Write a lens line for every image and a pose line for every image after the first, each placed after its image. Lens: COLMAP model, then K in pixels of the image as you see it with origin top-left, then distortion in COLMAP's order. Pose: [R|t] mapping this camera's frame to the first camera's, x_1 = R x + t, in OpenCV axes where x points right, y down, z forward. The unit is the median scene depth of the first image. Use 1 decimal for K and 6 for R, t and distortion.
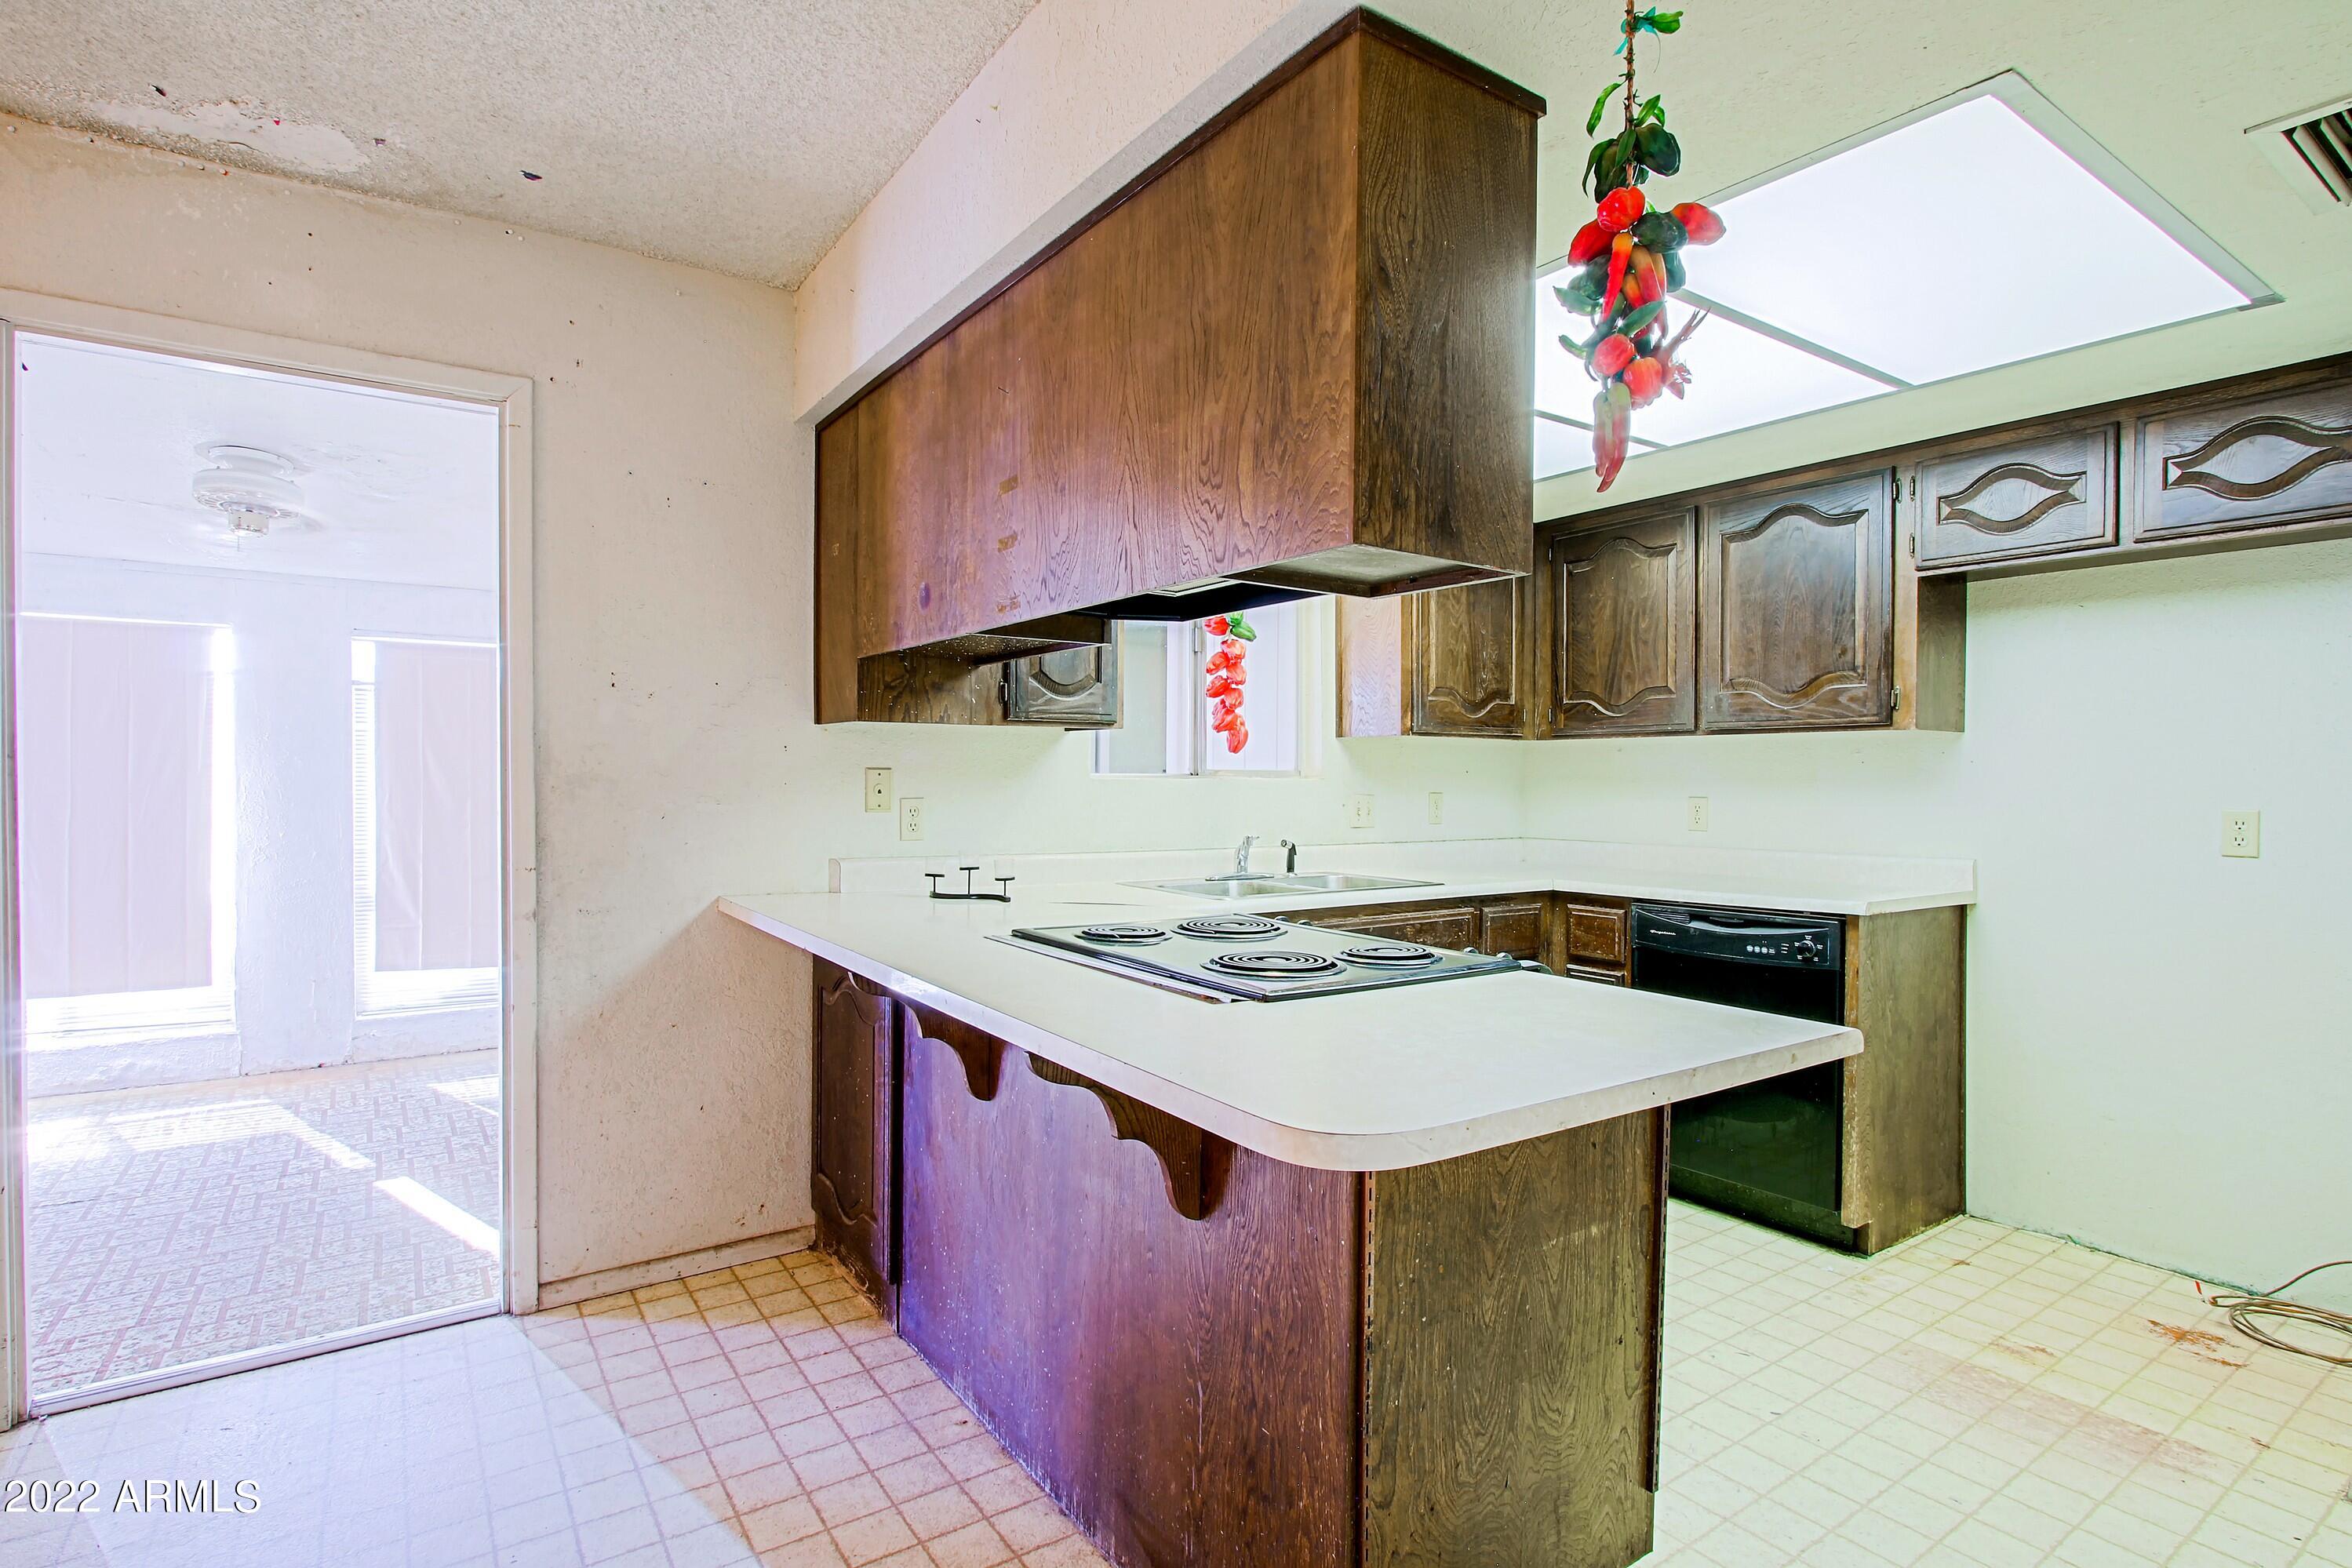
lens RADIAL K [[1180.6, 0, 1182.4], [0, 1180.6, 782.7], [0, 0, 1]] dist [-0.017828, 0.000652]
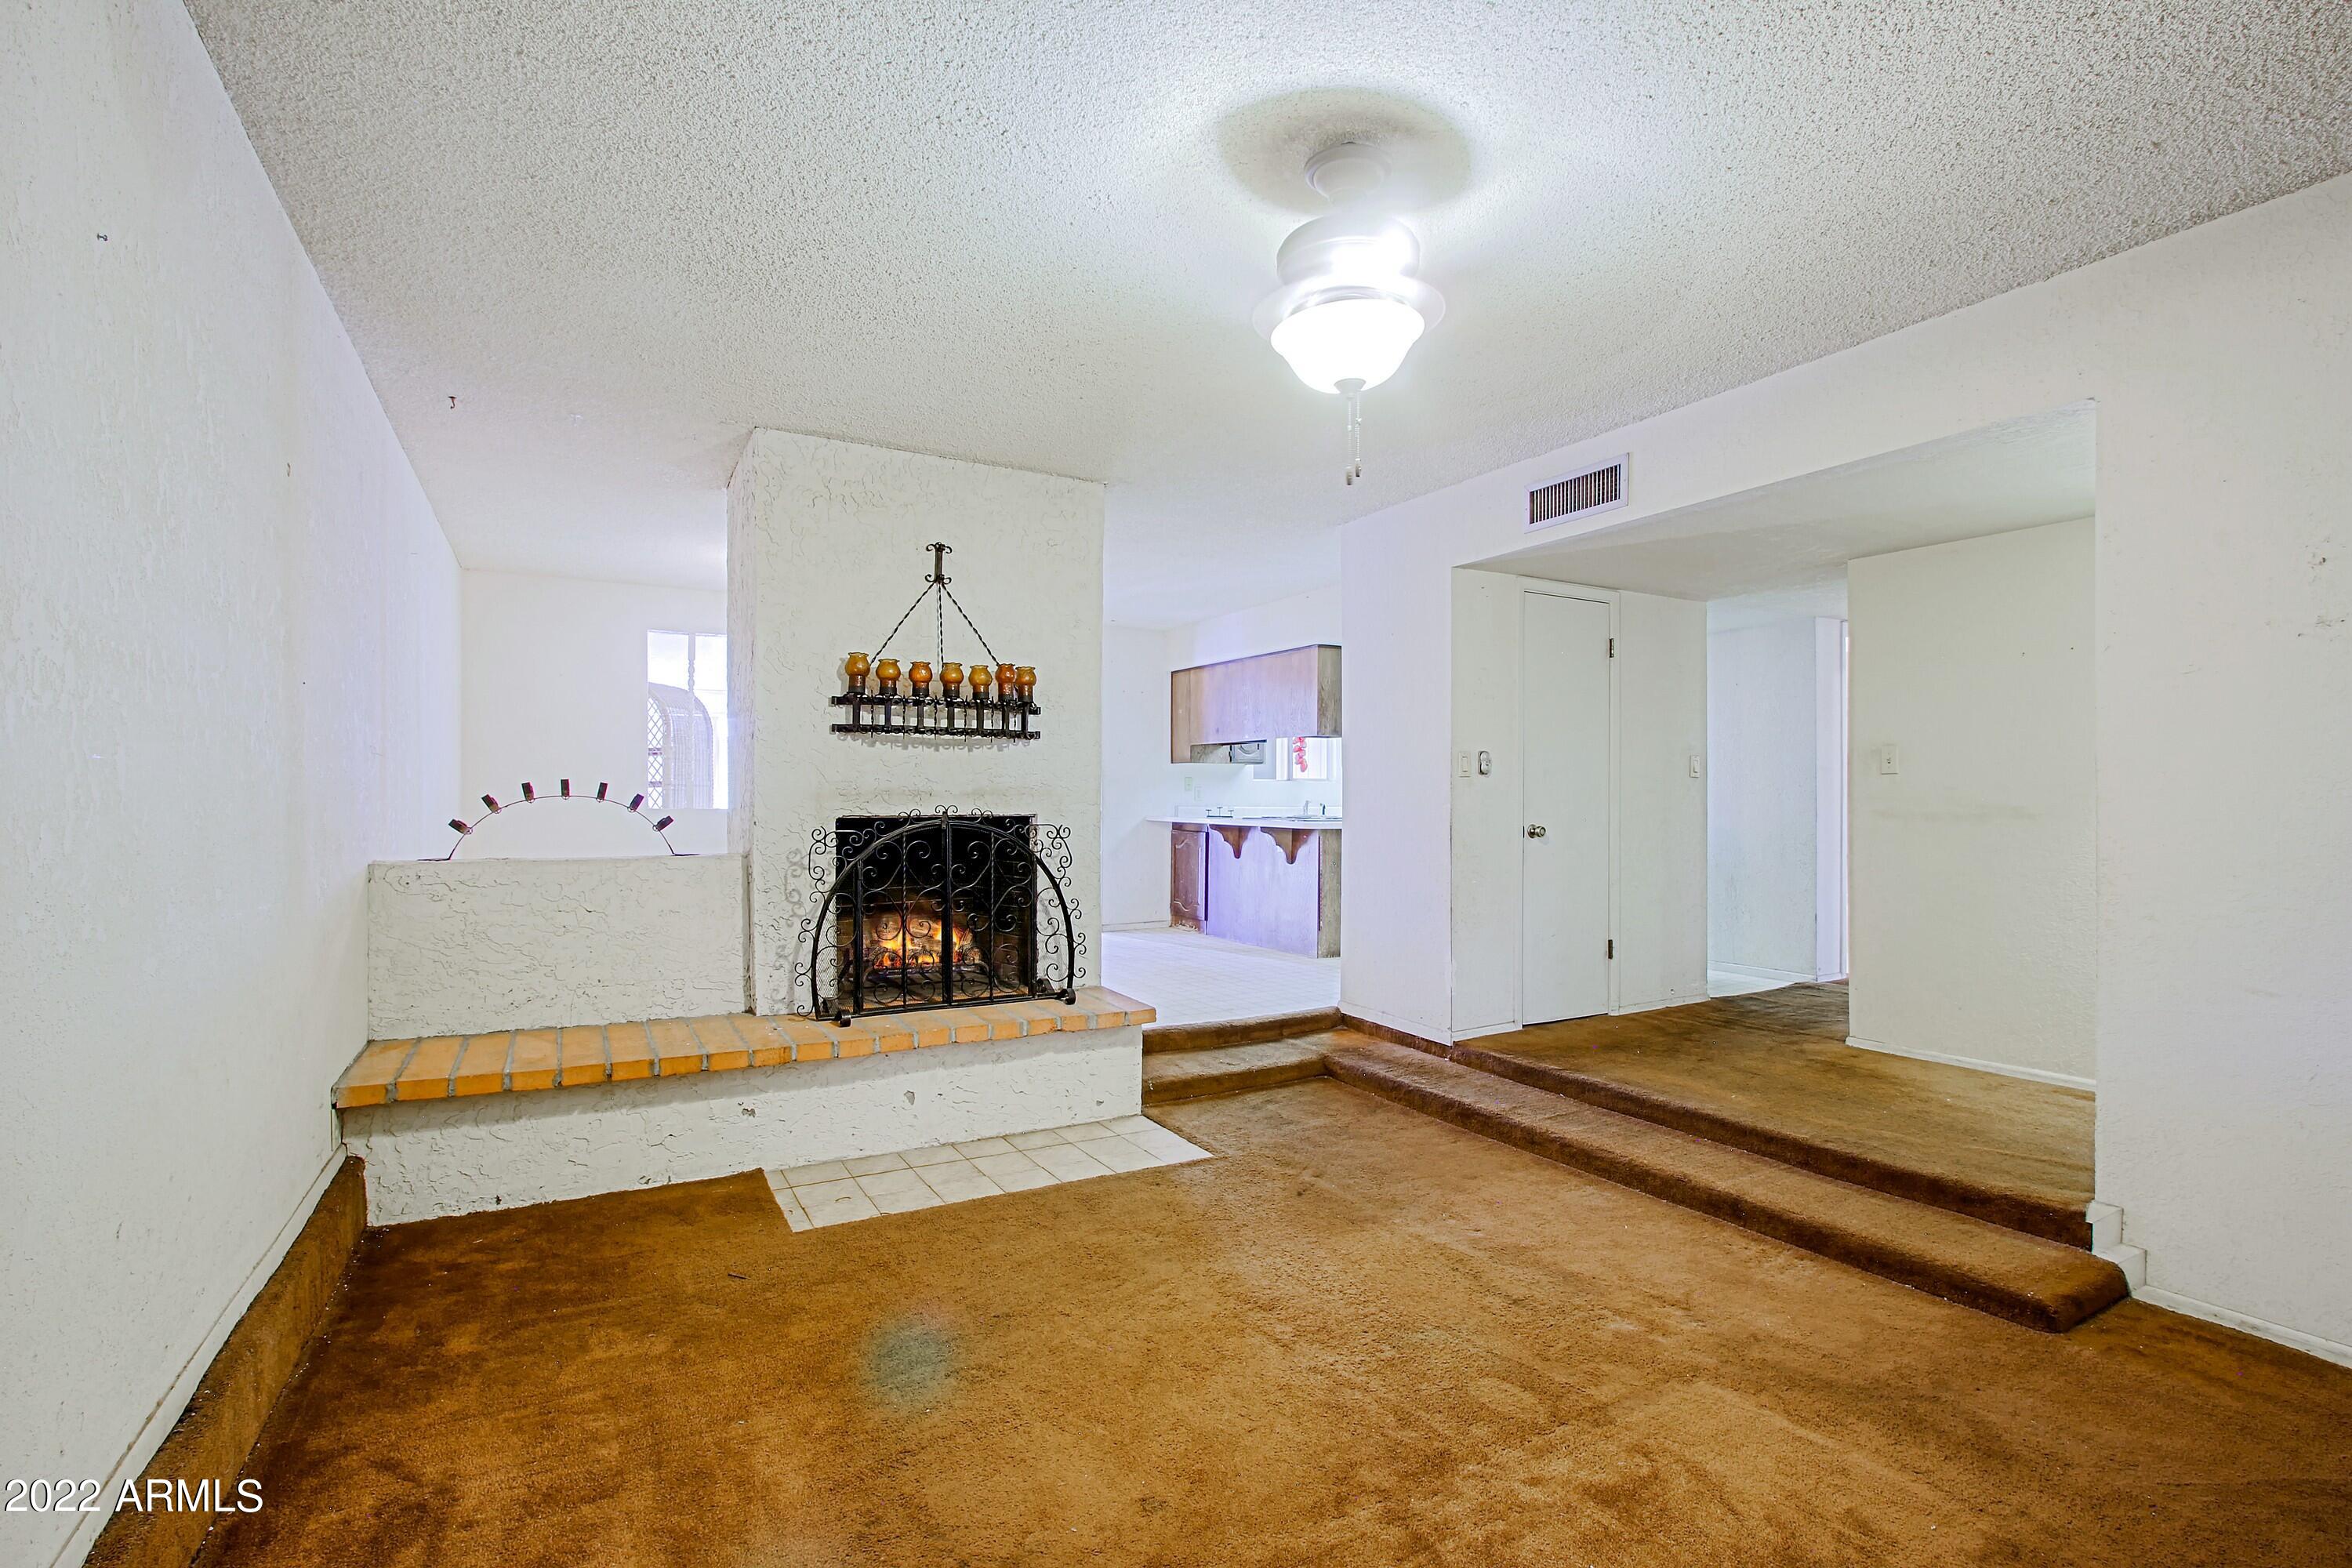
lens RADIAL K [[1083.1, 0, 1172.8], [0, 1083.1, 791.4], [0, 0, 1]] dist [-0.020495, 0.003462]
pose [[0.996166, -0.004572, -0.087365, -0.048767], [0.003854, 0.999957, -0.008385, 0.052681], [0.087399, 0.008016, 0.996141, -2.022611]]
